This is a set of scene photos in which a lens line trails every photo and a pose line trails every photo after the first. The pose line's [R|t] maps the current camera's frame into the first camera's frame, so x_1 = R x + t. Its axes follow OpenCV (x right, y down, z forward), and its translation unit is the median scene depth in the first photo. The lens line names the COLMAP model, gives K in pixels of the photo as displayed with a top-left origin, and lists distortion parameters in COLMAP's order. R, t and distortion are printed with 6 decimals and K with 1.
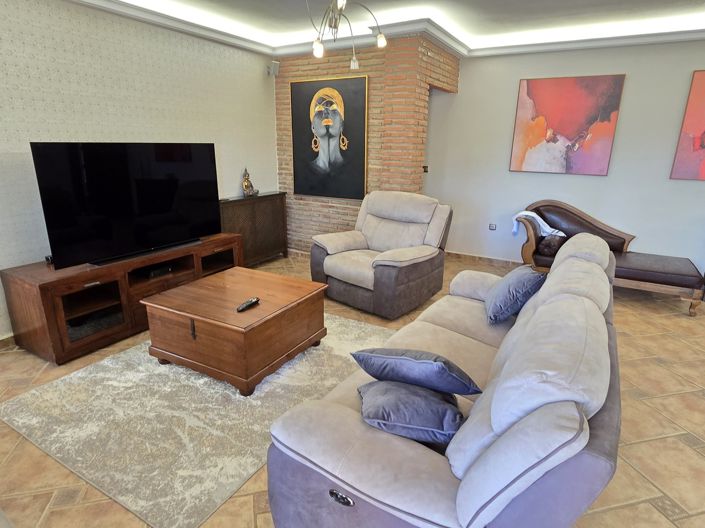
lens RADIAL K [[424.0, 0, 350.4], [0, 424.0, 261.6], [0, 0, 1]] dist [0.007650, -0.002268]
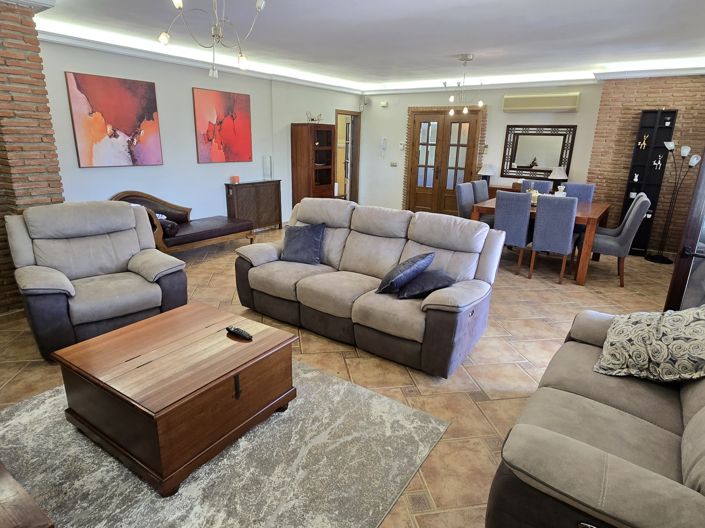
lens RADIAL K [[424.0, 0, 350.4], [0, 424.0, 261.6], [0, 0, 1]] dist [0.007650, -0.002268]
pose [[0.074886, -0.294874, 0.952597, -0.620588], [0.257796, 0.928530, 0.267158, -0.131345], [-0.963293, 0.225570, 0.145551, 0.365021]]
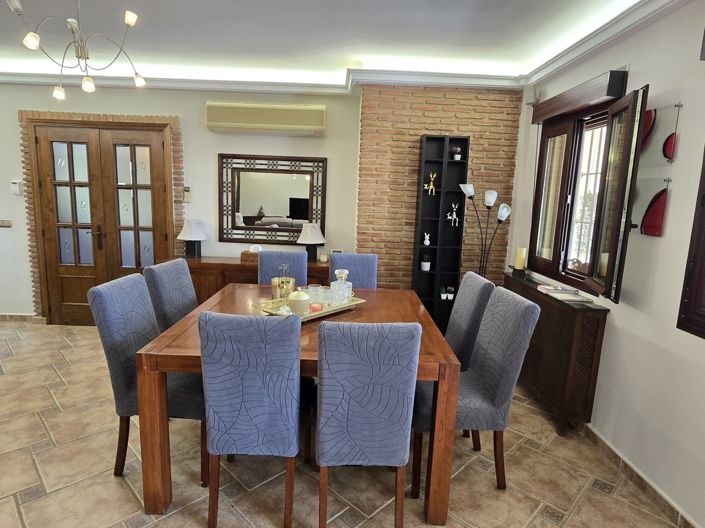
lens RADIAL K [[424.0, 0, 350.4], [0, 424.0, 261.6], [0, 0, 1]] dist [0.007650, -0.002268]
pose [[-0.516159, -0.170873, 0.839275, -0.399685], [0.195143, 0.930663, 0.309493, -0.104879], [-0.833966, 0.323526, -0.447025, 0.305810]]
